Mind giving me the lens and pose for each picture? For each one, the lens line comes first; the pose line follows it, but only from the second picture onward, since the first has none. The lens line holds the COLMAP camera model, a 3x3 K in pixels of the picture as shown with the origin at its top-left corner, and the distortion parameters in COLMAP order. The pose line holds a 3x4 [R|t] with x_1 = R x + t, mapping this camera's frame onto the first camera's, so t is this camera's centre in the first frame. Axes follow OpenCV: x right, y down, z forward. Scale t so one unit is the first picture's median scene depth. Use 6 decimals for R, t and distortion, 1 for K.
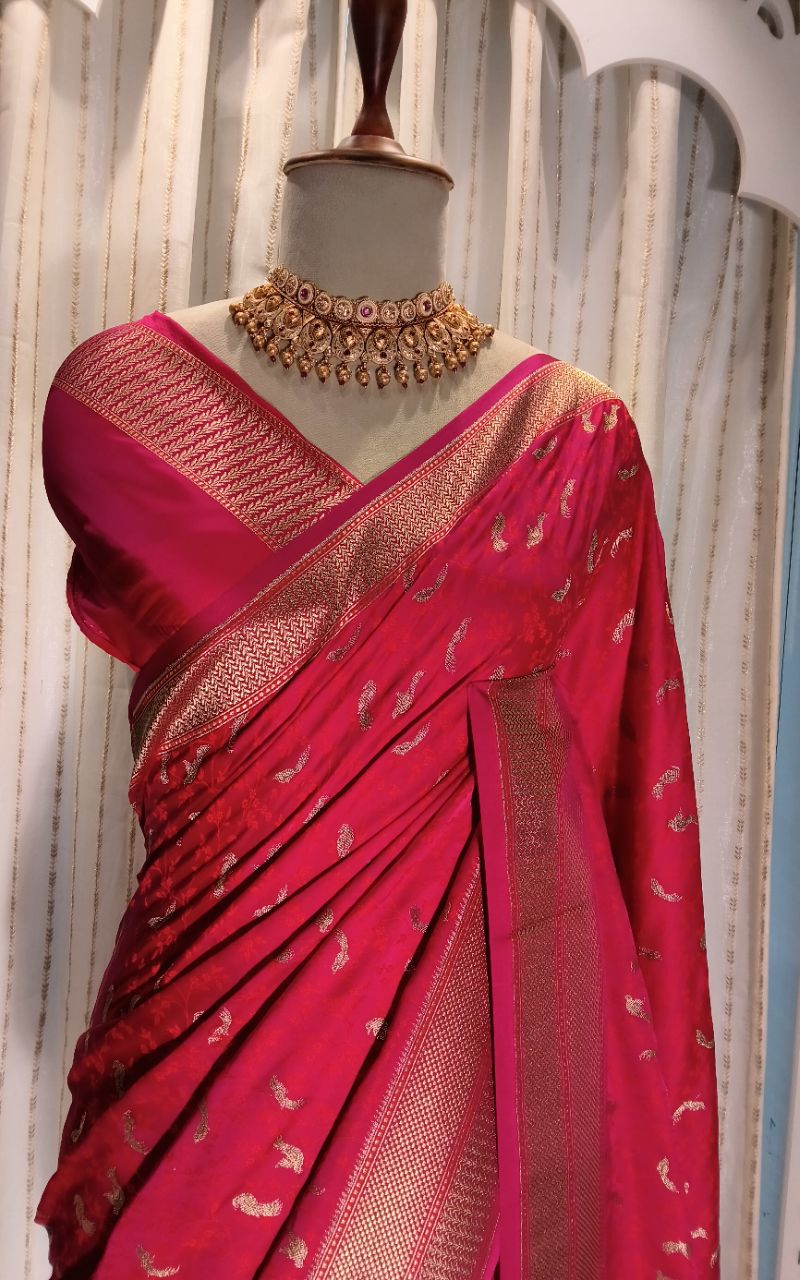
lens RADIAL K [[919.1, 0, 386.6], [0, 919.1, 635.6], [0, 0, 1]] dist [0.046096, -0.081086]
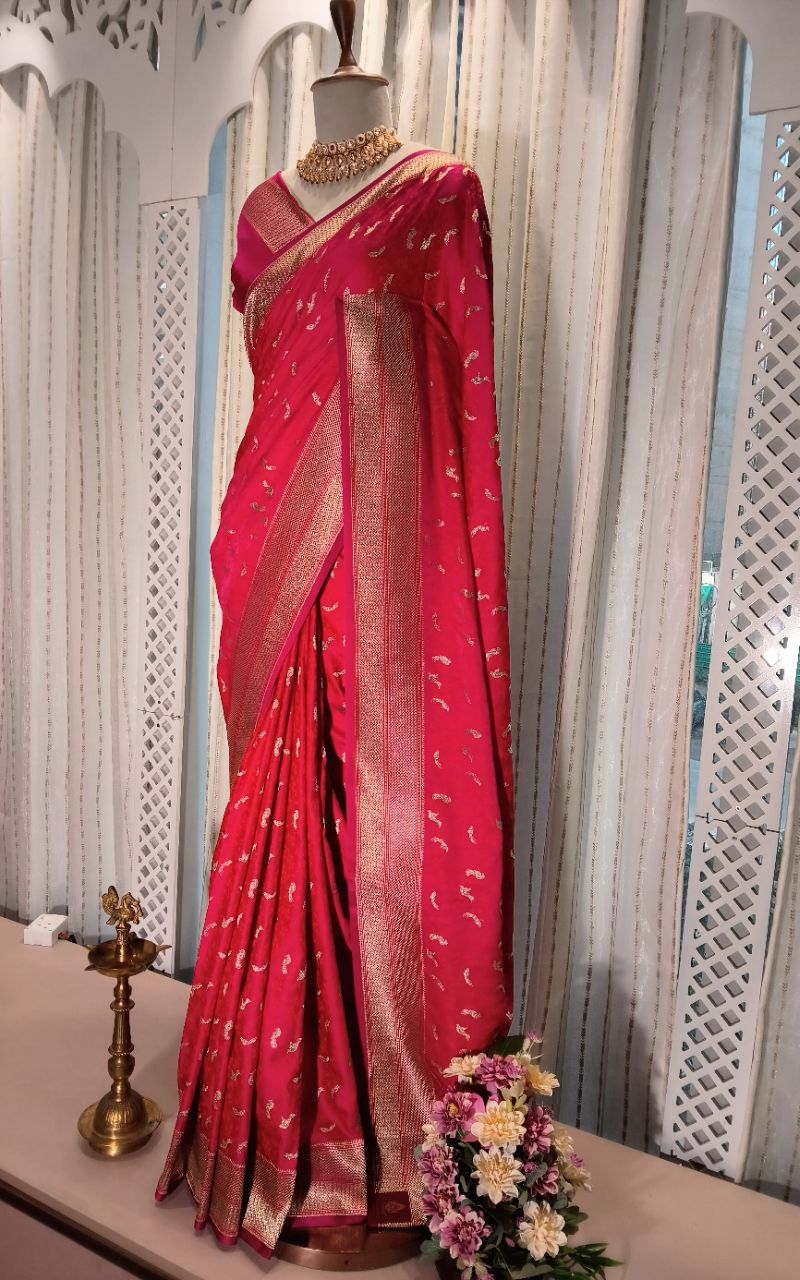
lens RADIAL K [[919.1, 0, 395.5], [0, 919.1, 645.1], [0, 0, 1]] dist [0.046096, -0.081086]
pose [[0.809062, 0.066041, -0.584001, 1.465298], [-0.030185, 0.997025, 0.070929, 0.681110], [0.586947, -0.039759, 0.808648, -0.775902]]
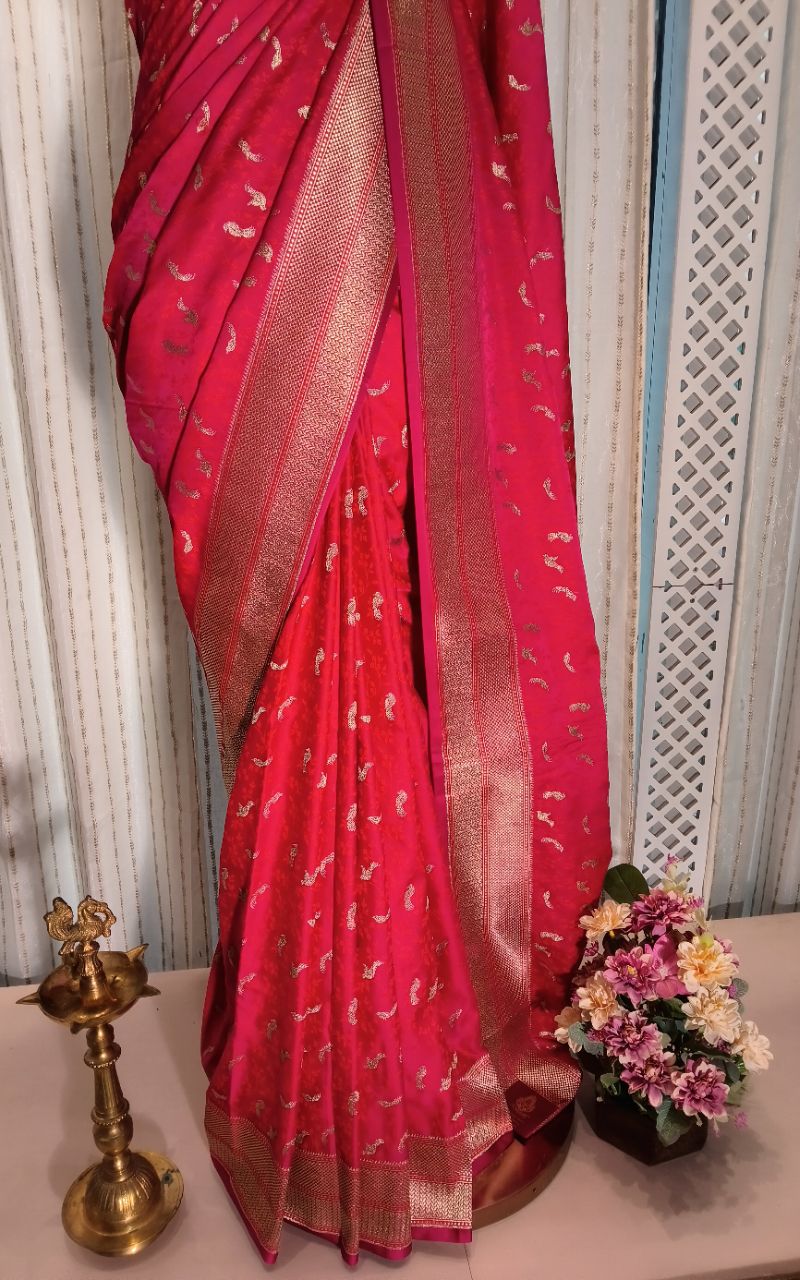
lens RADIAL K [[919.1, 0, 391.2], [0, 919.1, 642.0], [0, 0, 1]] dist [0.046096, -0.081086]
pose [[0.997438, -0.068306, -0.021242, 0.088314], [0.071514, 0.958991, 0.274266, 0.734676], [0.001636, -0.275083, 0.961419, -0.602833]]
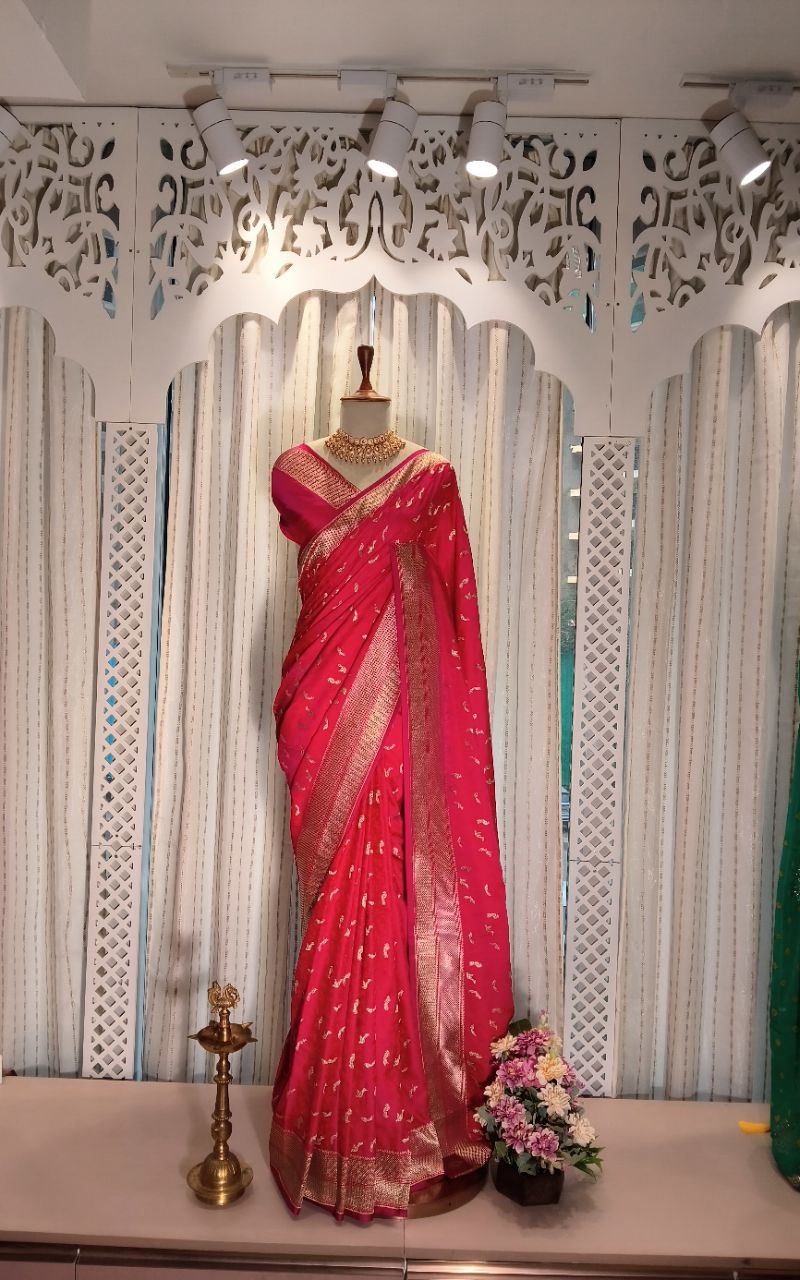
lens RADIAL K [[919.1, 0, 387.5], [0, 919.1, 643.8], [0, 0, 1]] dist [0.046096, -0.081086]
pose [[0.989701, -0.022465, -0.141379, 0.515333], [0.017917, 0.999283, -0.033366, 0.497681], [0.142027, 0.030490, 0.989393, -2.271042]]
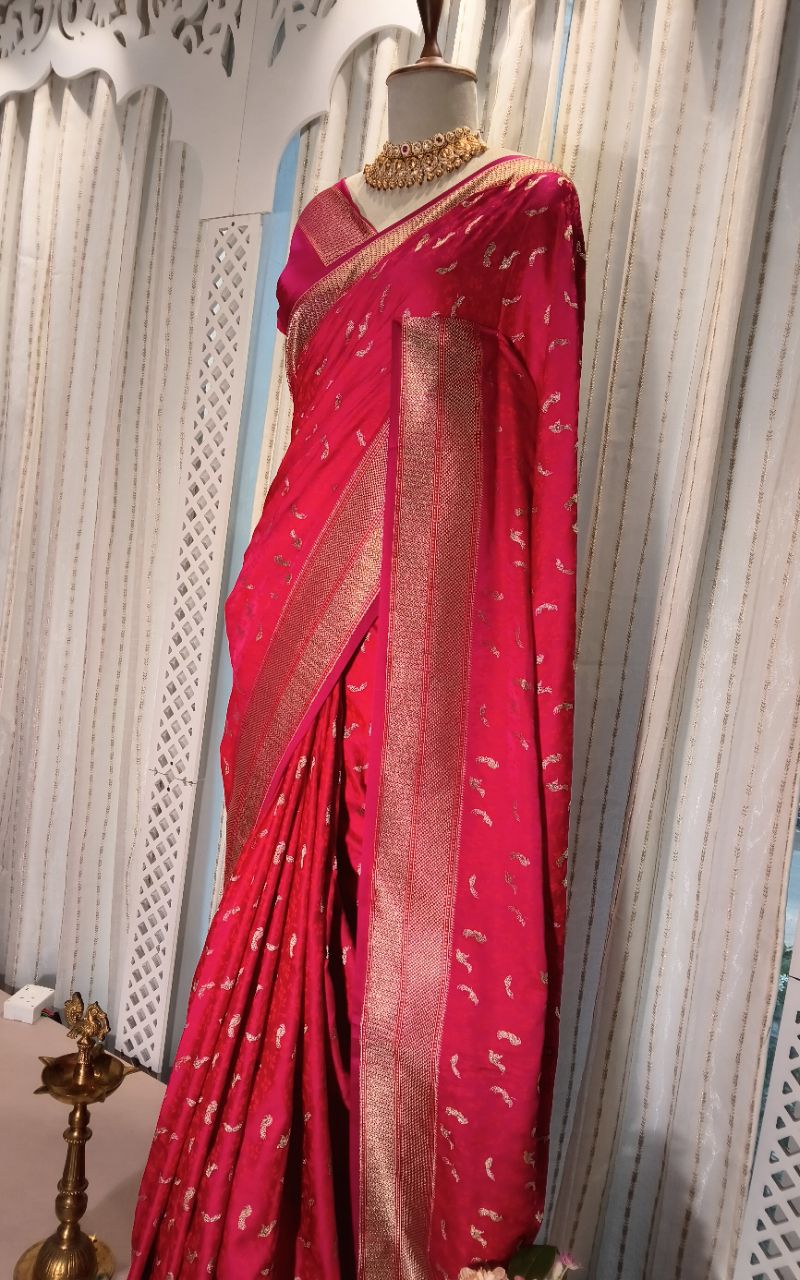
lens RADIAL K [[919.1, 0, 396.4], [0, 919.1, 644.4], [0, 0, 1]] dist [0.046096, -0.081086]
pose [[0.763586, 0.097672, -0.638277, 1.260442], [-0.106347, 0.994018, 0.024883, 0.614651], [0.636889, 0.048878, 0.769405, -0.440557]]
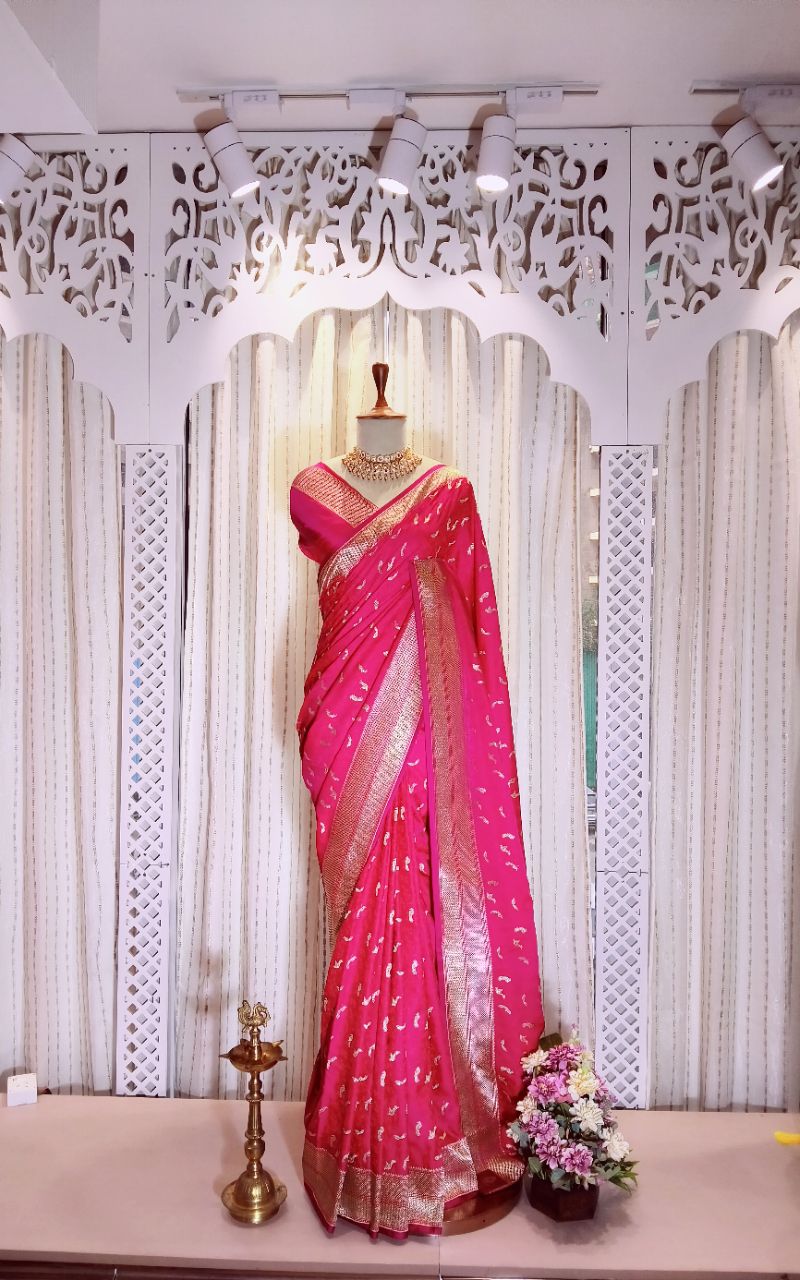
lens RADIAL K [[919.1, 0, 386.9], [0, 919.1, 644.3], [0, 0, 1]] dist [0.046096, -0.081086]
pose [[0.985146, -0.045851, -0.165483, 0.520521], [0.040040, 0.998465, -0.038280, 0.455970], [0.166984, 0.031086, 0.985469, -2.278504]]
